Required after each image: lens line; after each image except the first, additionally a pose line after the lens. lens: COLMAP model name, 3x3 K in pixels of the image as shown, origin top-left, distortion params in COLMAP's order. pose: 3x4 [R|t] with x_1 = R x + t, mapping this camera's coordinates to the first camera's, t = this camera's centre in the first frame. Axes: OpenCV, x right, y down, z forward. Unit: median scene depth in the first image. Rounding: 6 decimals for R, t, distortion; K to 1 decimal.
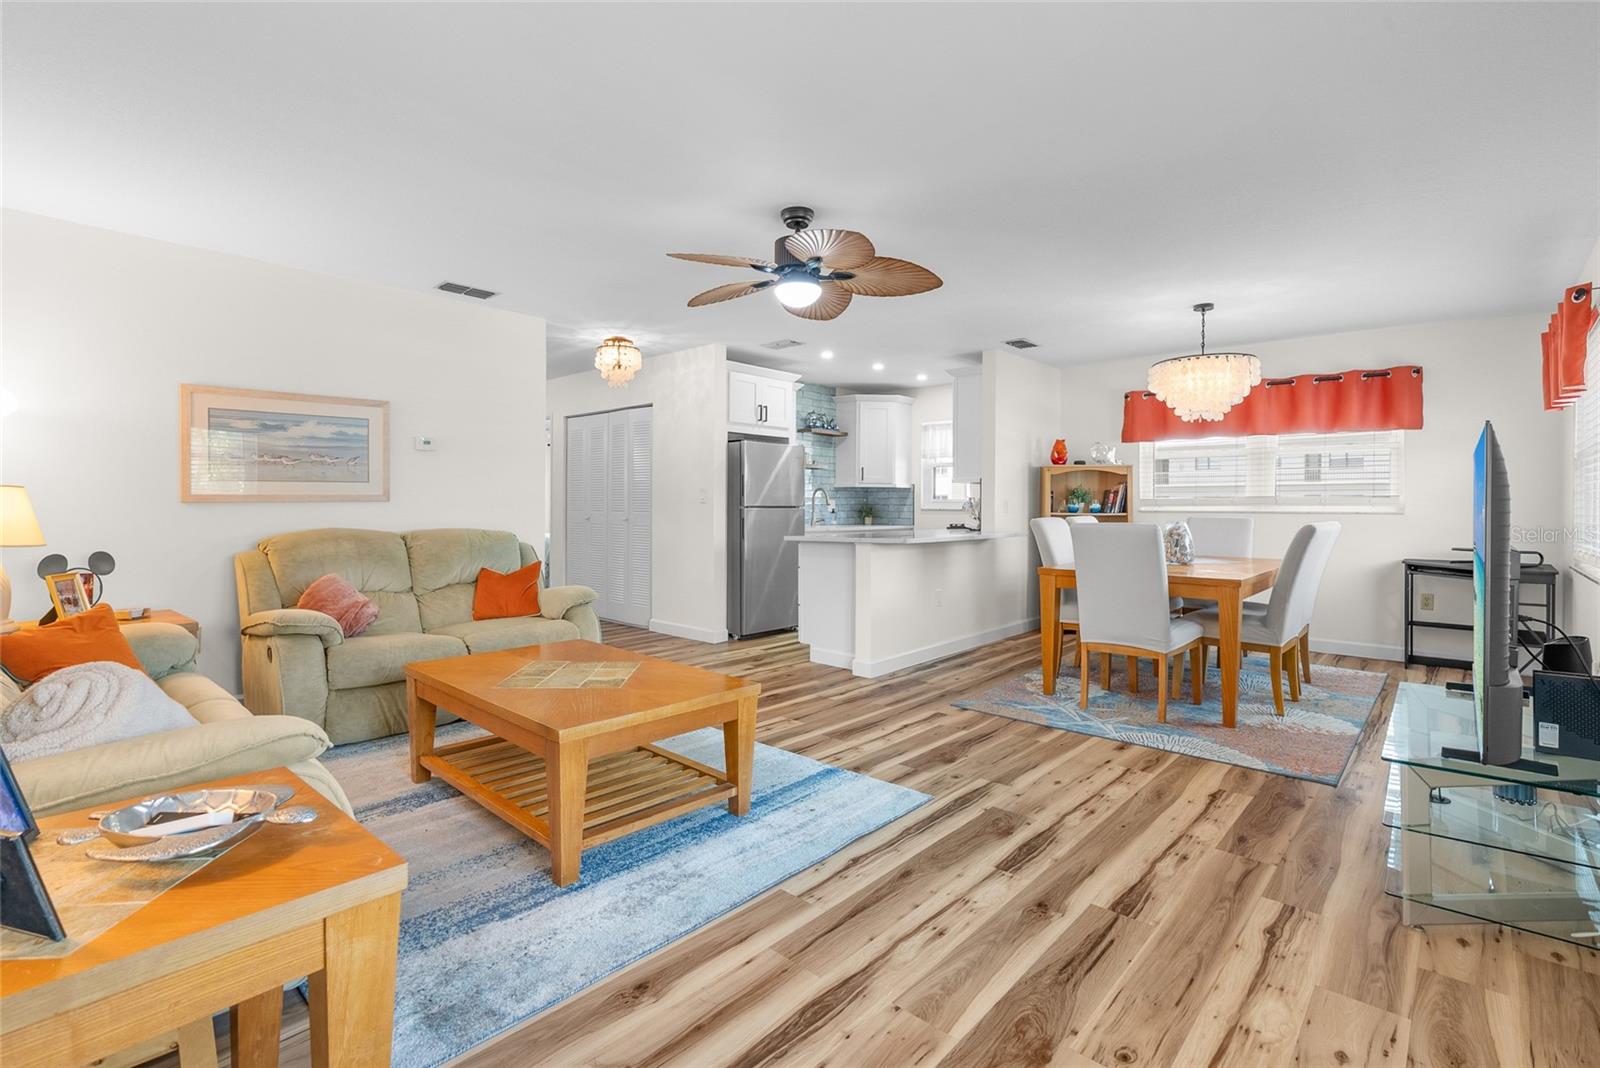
lens RADIAL K [[727.0, 0, 792.2], [0, 727.0, 531.6], [0, 0, 1]] dist [-0.004030, 0.001585]
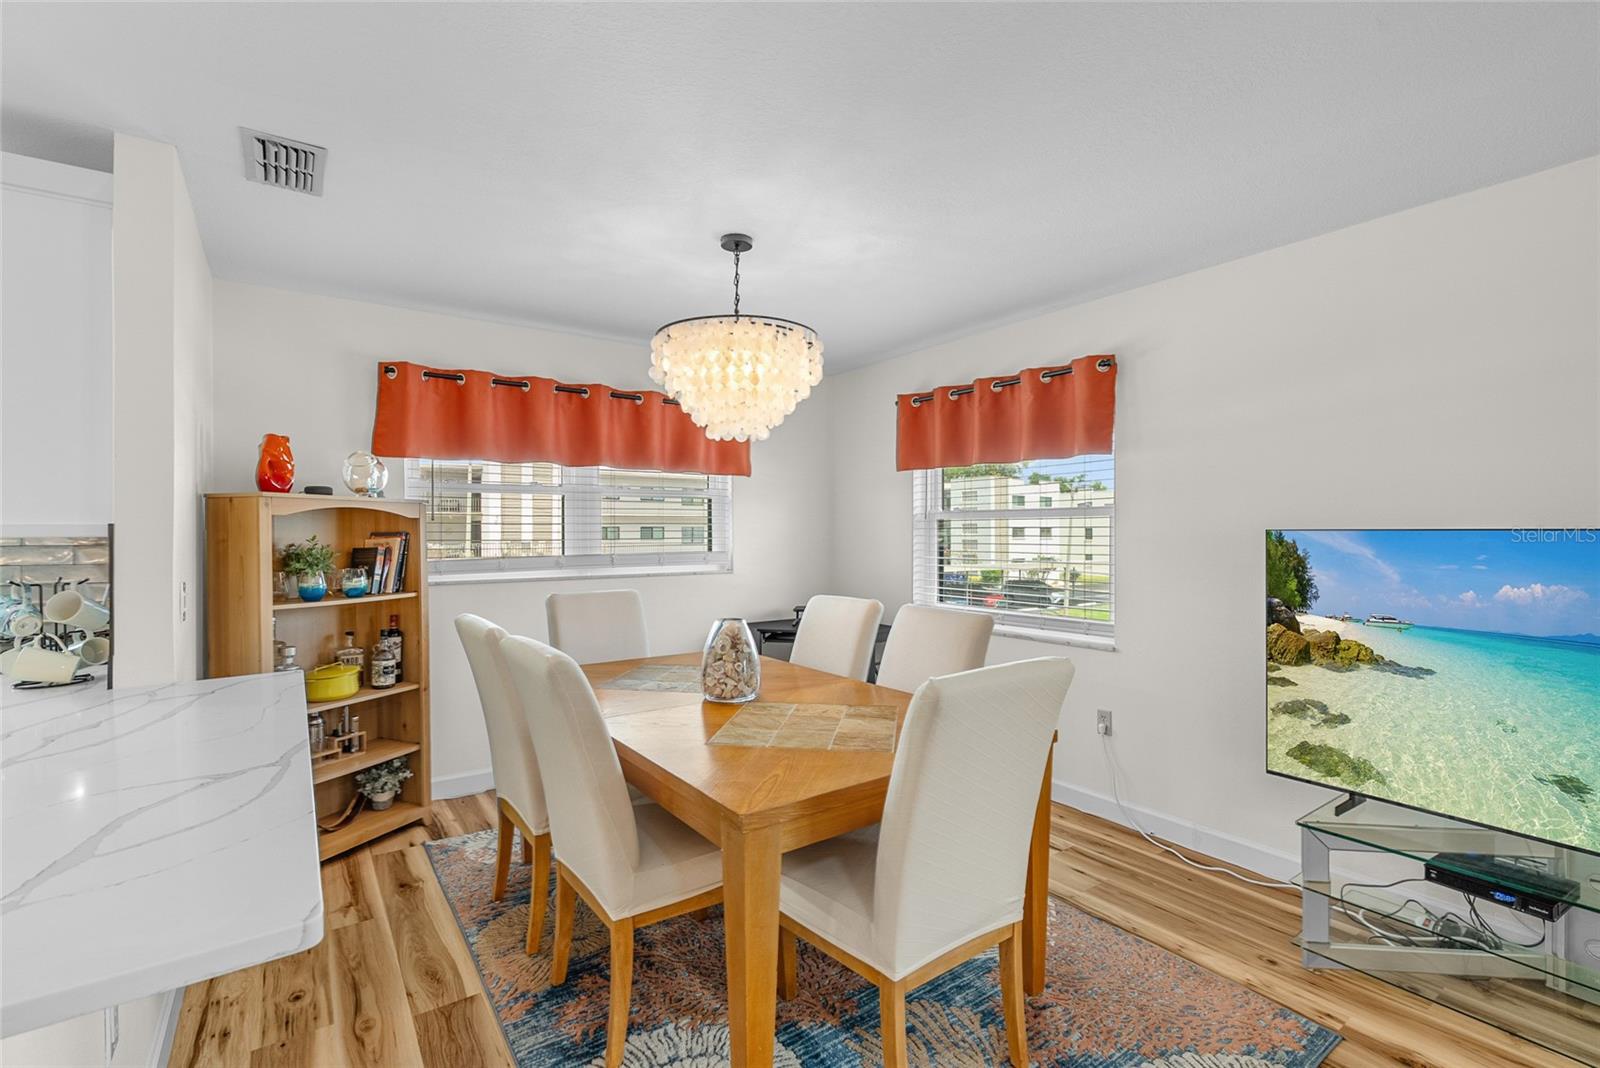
lens RADIAL K [[727.0, 0, 799.1], [0, 727.0, 532.0], [0, 0, 1]] dist [-0.004030, 0.001585]
pose [[0.210815, -0.004997, 0.977513, 0.014239], [0.041389, 0.999136, -0.003819, -0.087981], [-0.976649, 0.041264, 0.210840, 0.987062]]
